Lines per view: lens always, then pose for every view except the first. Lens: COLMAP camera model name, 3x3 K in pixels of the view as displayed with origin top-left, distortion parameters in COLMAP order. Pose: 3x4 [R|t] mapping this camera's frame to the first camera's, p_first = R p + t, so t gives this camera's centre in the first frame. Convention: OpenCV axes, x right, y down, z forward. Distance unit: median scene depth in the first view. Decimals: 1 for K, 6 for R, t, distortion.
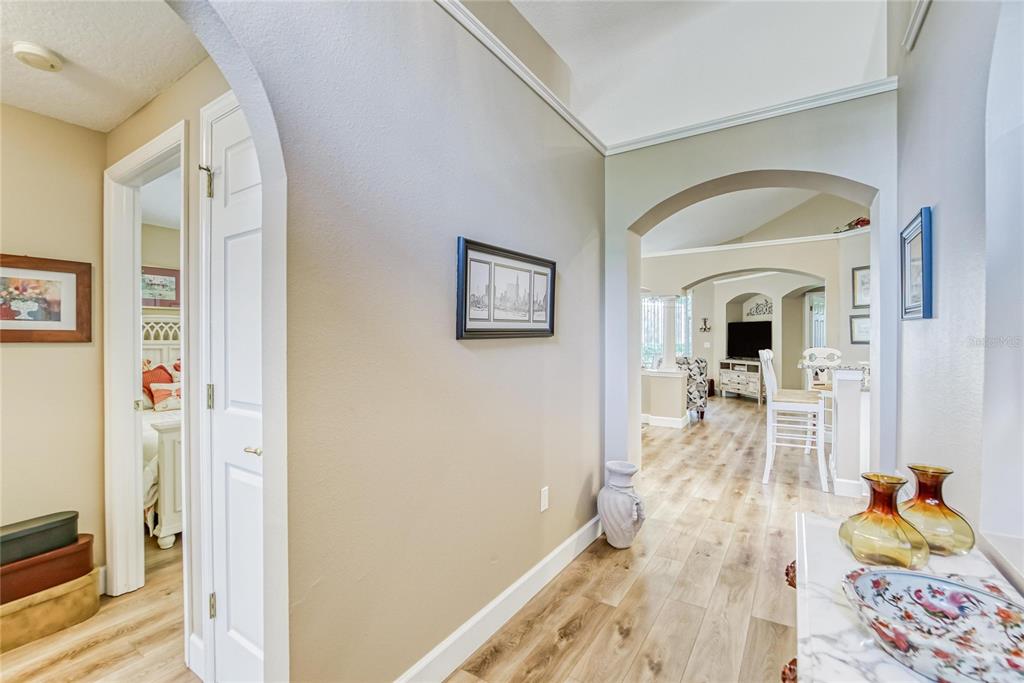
lens RADIAL K [[465.3, 0, 512.0], [0, 465.3, 341.5], [0, 0, 1]] dist [-0.014965, -0.000312]
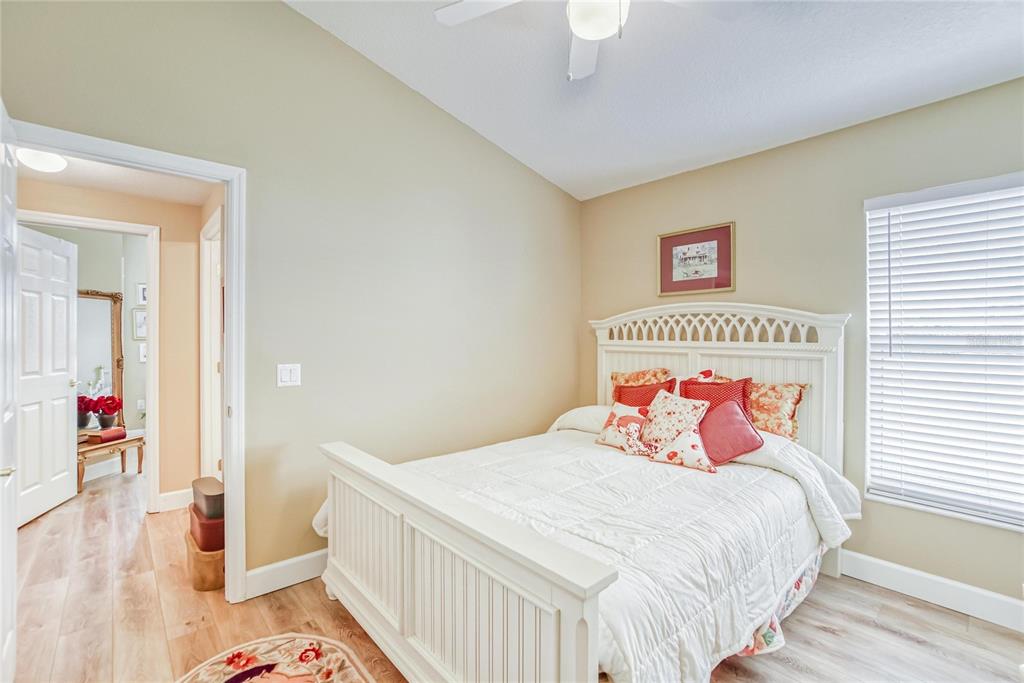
lens RADIAL K [[465.3, 0, 512.0], [0, 465.3, 341.5], [0, 0, 1]] dist [-0.014965, -0.000312]
pose [[-0.299418, 0.012323, -0.954042, -0.045303], [-0.009376, 0.999830, 0.015857, -0.009733], [0.954076, 0.013693, -0.299252, 0.942654]]
